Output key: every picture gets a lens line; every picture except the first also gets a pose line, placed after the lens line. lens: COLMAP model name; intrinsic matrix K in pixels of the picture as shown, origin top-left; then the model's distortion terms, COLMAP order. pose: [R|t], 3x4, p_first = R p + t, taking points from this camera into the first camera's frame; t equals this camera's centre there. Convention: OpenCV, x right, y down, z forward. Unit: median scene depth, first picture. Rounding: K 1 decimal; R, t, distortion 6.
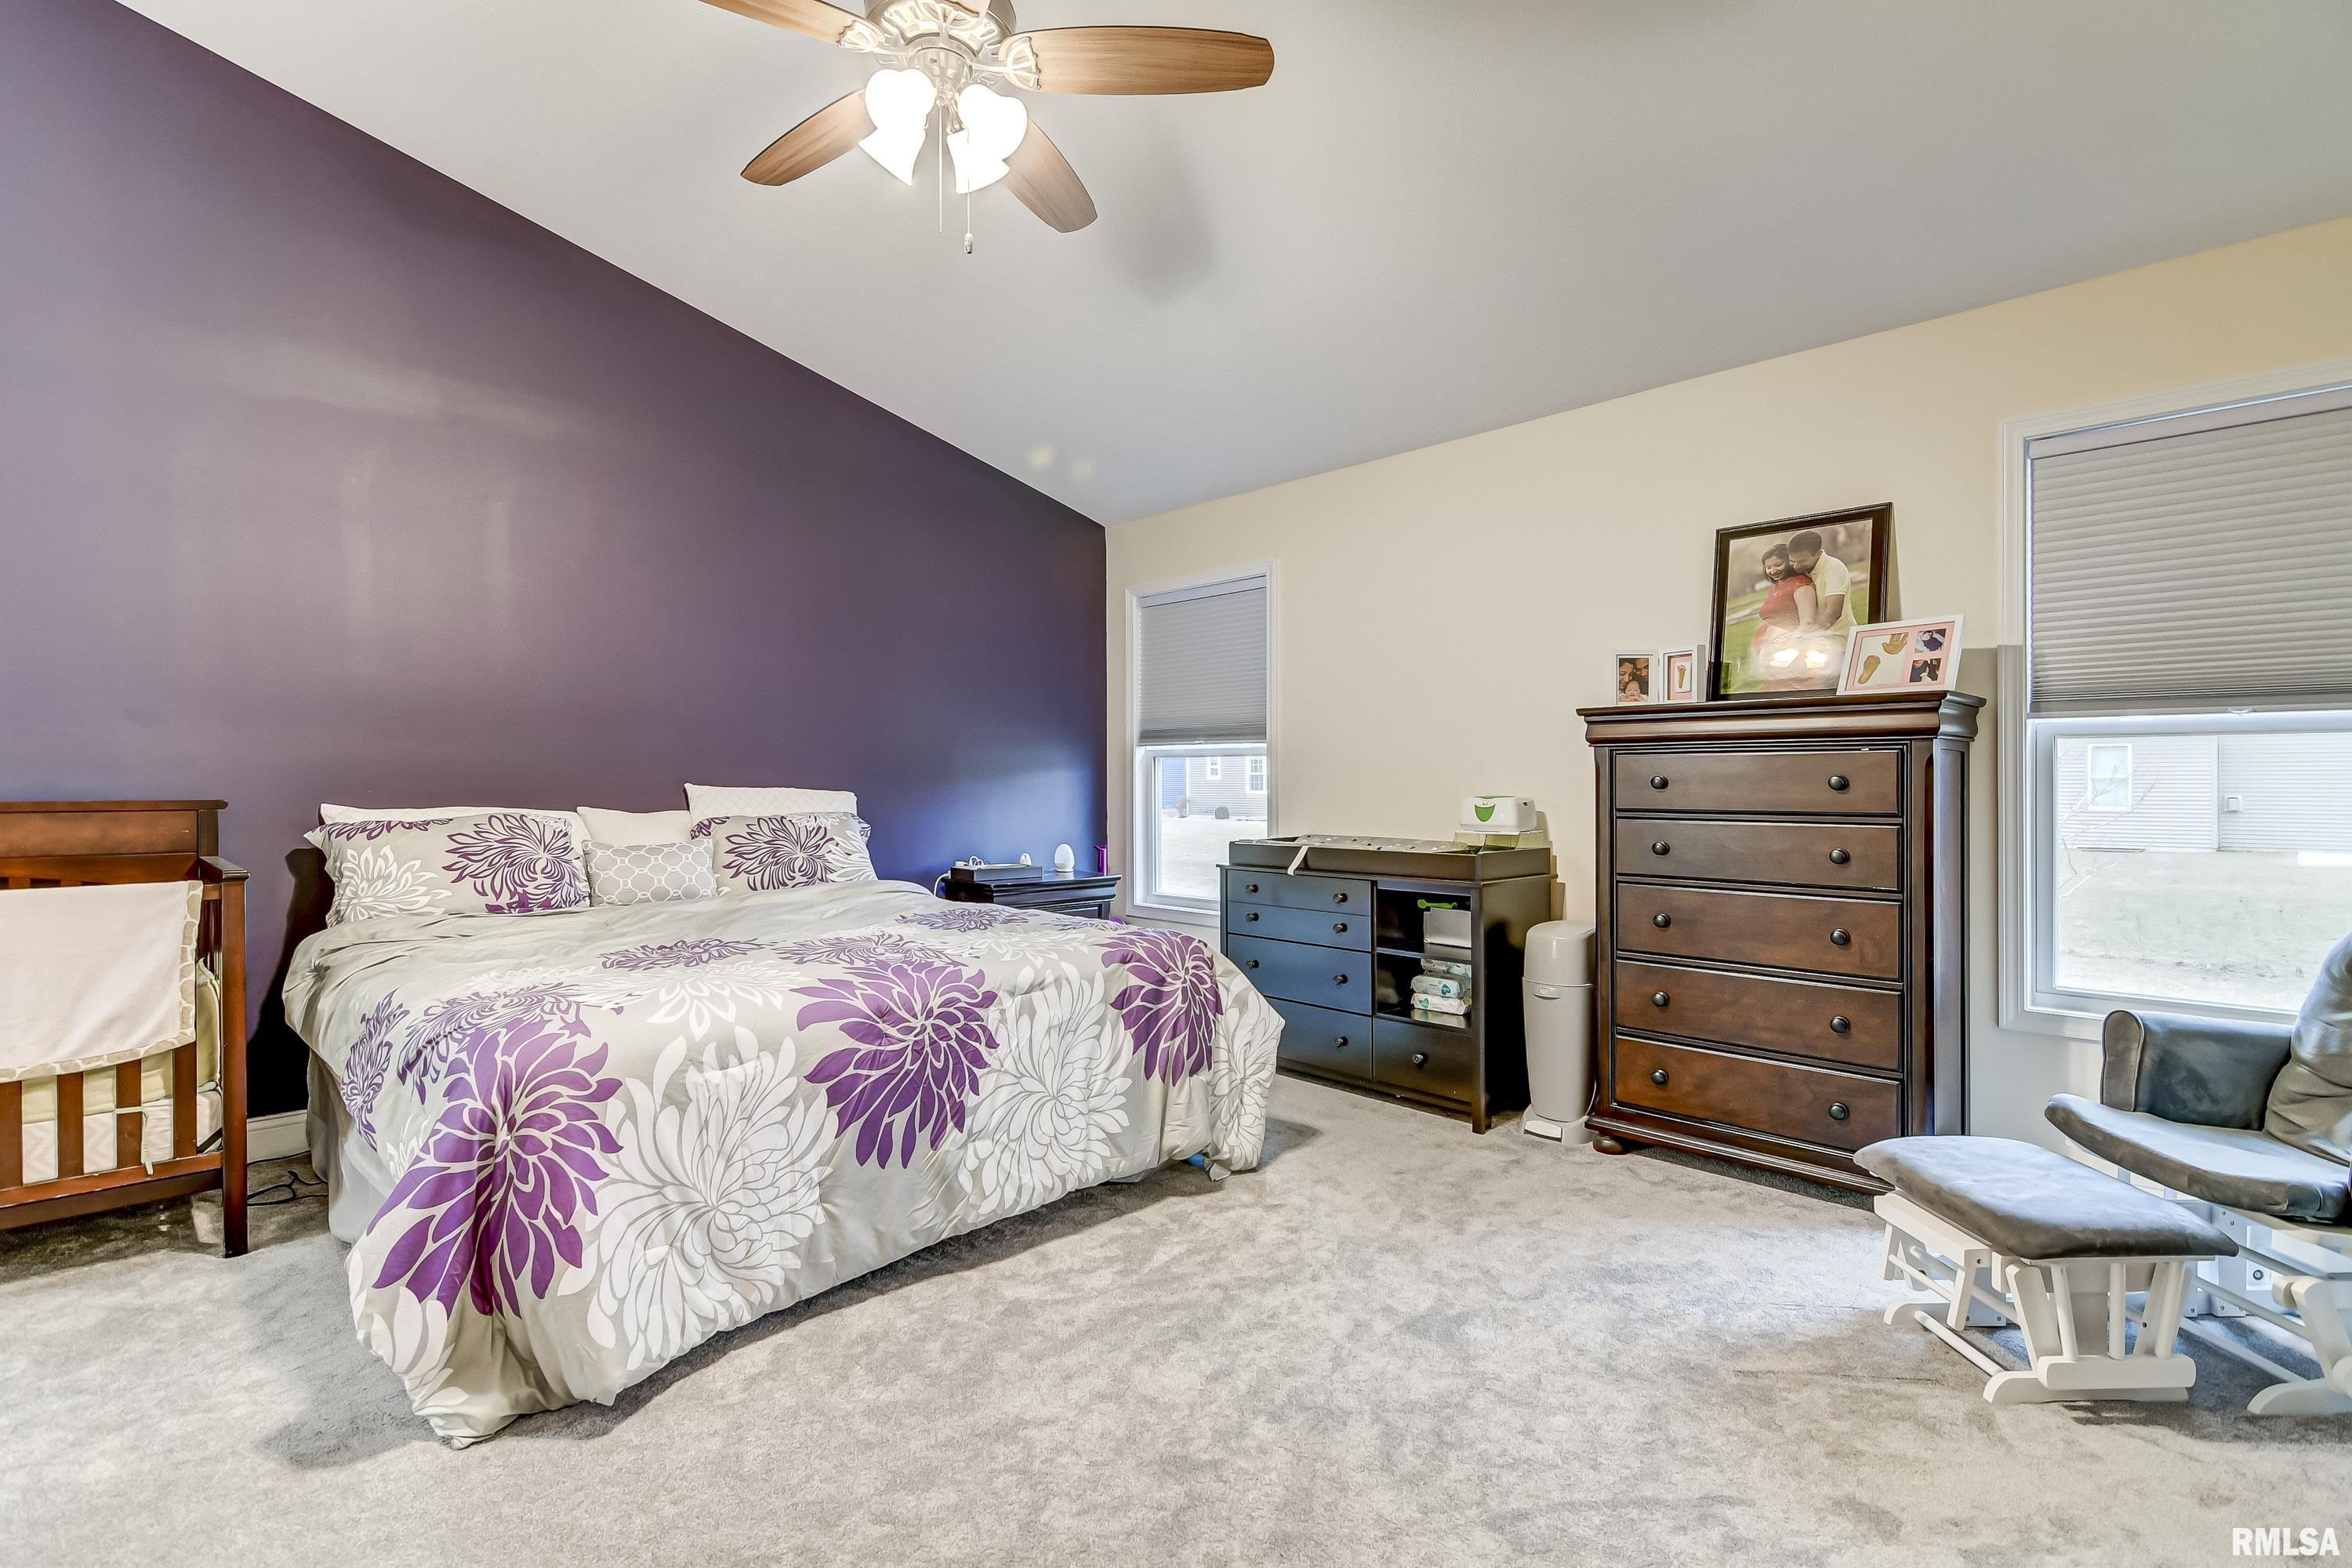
lens RADIAL K [[1175.8, 0, 1188.3], [0, 1175.8, 775.3], [0, 0, 1]] dist [0.012012, -0.011385]
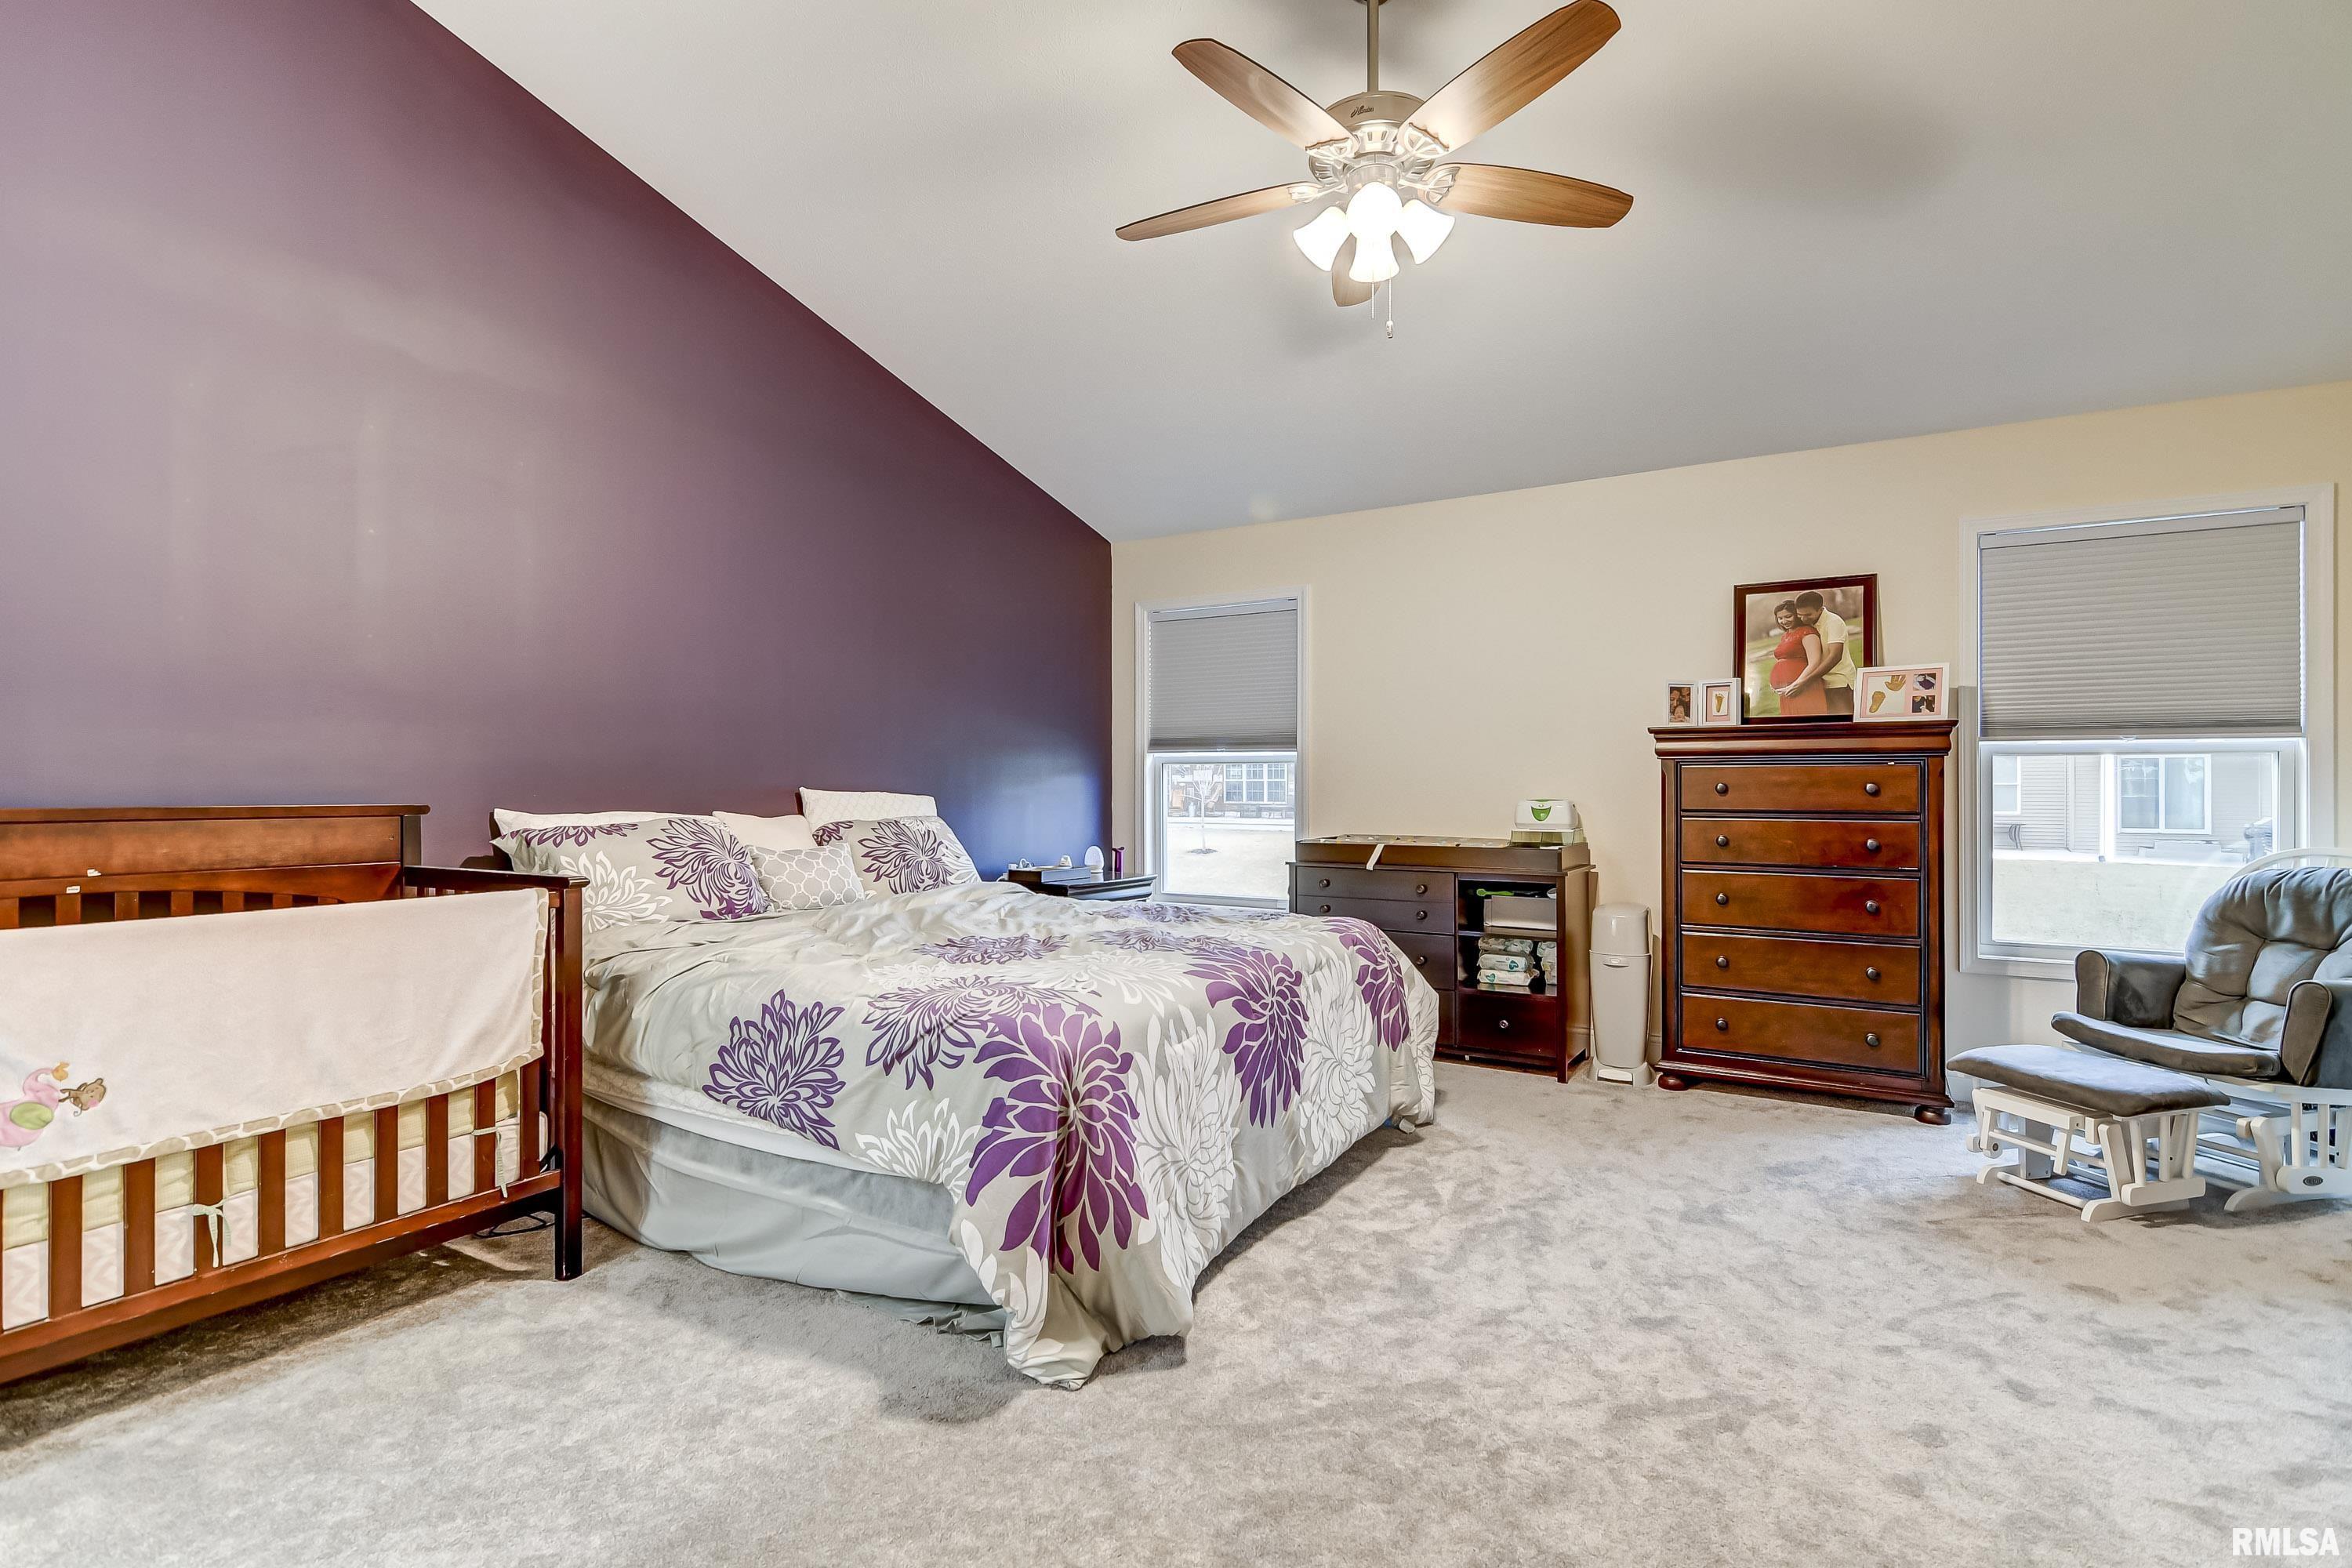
lens RADIAL K [[1175.8, 0, 1226.0], [0, 1175.8, 776.1], [0, 0, 1]] dist [0.012012, -0.011385]
pose [[0.962381, 0.004424, 0.271666, -0.526083], [-0.003313, 0.999984, -0.004548, 0.001004], [-0.271682, 0.003477, 0.962381, -0.068972]]
